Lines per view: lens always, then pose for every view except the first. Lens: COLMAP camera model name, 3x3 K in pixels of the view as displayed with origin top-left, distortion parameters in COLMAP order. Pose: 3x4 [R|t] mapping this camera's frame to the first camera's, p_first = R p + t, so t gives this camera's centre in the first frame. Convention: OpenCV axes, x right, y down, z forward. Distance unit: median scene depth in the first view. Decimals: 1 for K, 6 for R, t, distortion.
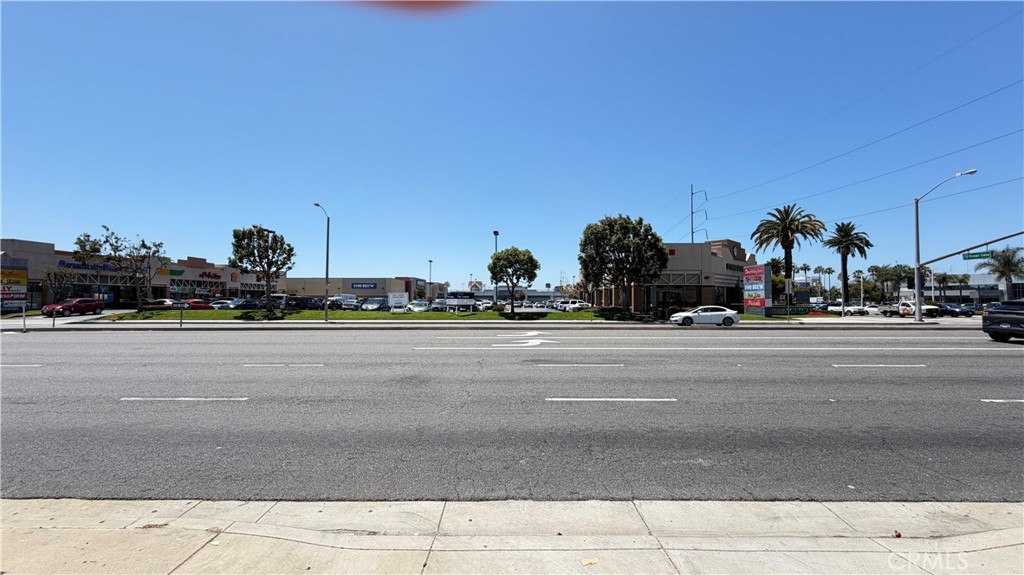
lens RADIAL K [[417.2, 0, 512.0], [0, 417.2, 287.5], [0, 0, 1]] dist [-0.000199, -0.000032]
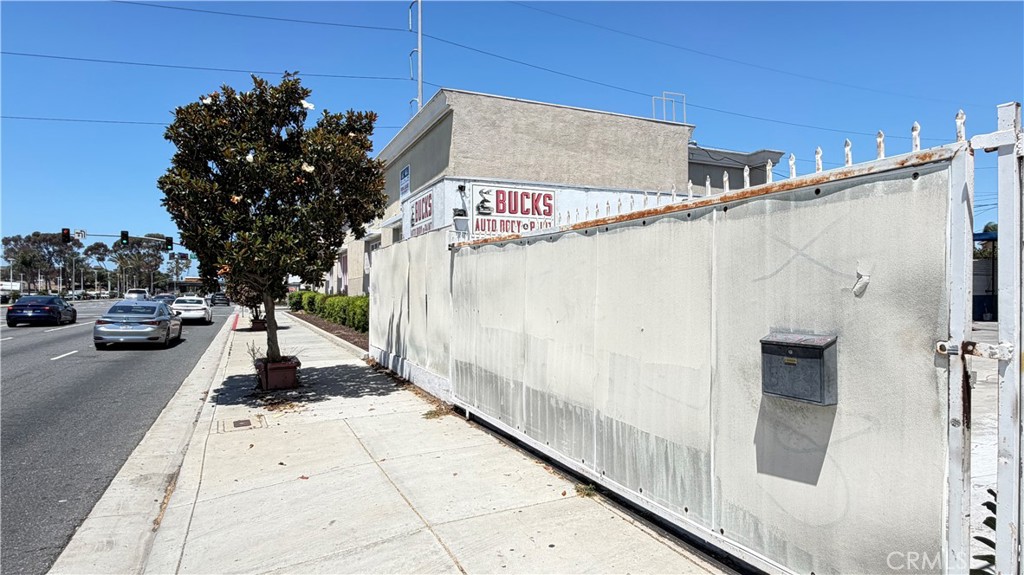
lens RADIAL K [[571.9, 0, 512.0], [0, 571.9, 287.5], [0, 0, 1]] dist [-0.002600, -0.000361]
pose [[-0.431418, 0.008601, 0.902111, -0.558243], [-0.011571, 0.999820, -0.015066, 0.037075], [-0.902078, -0.016939, -0.431241, 0.576002]]
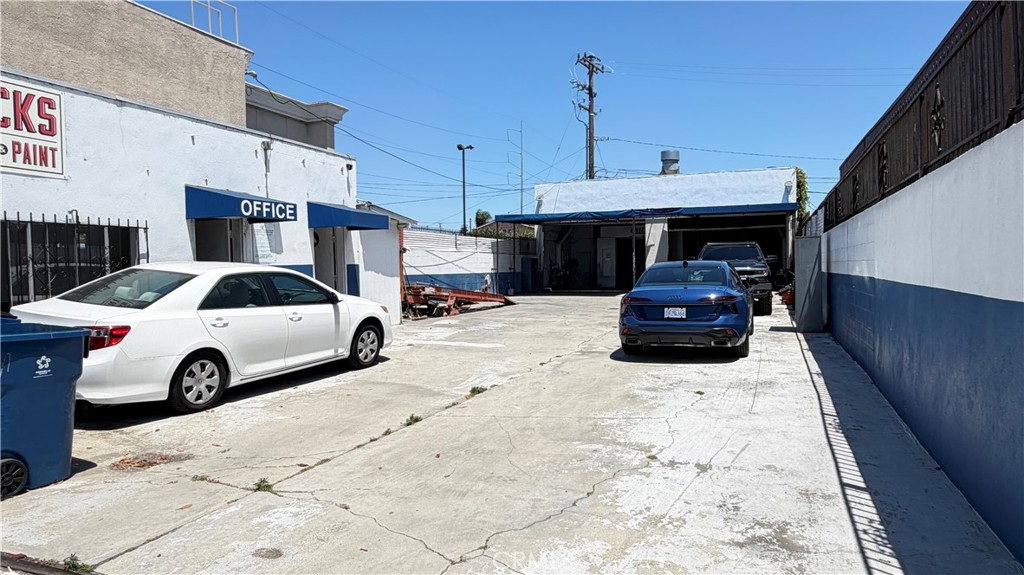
lens RADIAL K [[651.4, 0, 512.0], [0, 651.4, 287.5], [0, 0, 1]] dist [0.003697, -0.000617]
pose [[-0.933933, 0.002116, 0.357441, -0.093982], [0.006296, 0.999925, 0.010531, 0.058360], [-0.357392, 0.012086, -0.933876, 0.497100]]
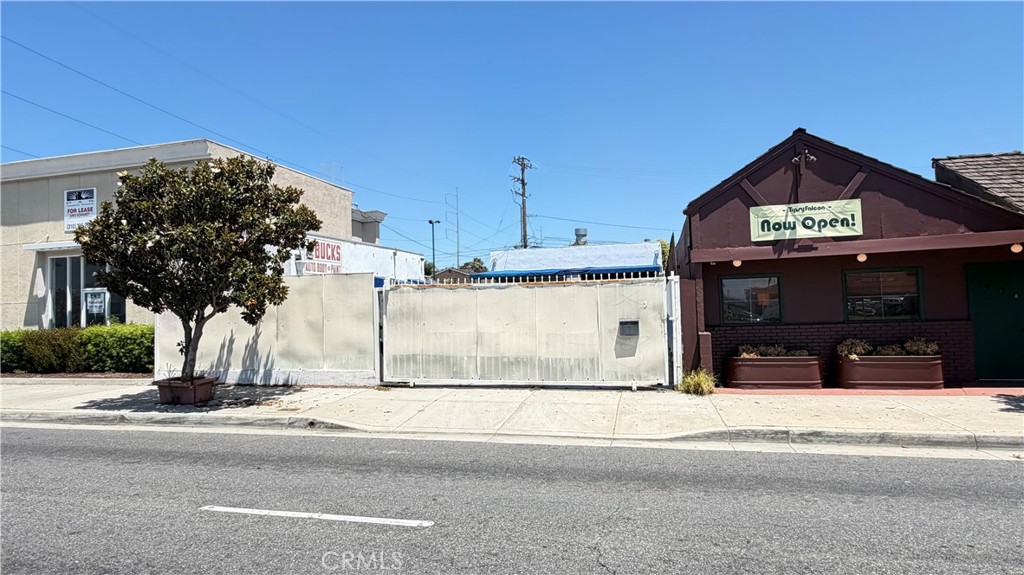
lens RADIAL K [[569.8, 0, 515.1], [0, 569.8, 289.6], [0, 0, 1]] dist [-0.003155, -0.001466]
pose [[-0.971685, 0.035798, 0.233551, -0.250241], [0.025345, 0.998545, -0.047608, 0.051816], [-0.234915, -0.040340, -0.971178, 2.374968]]
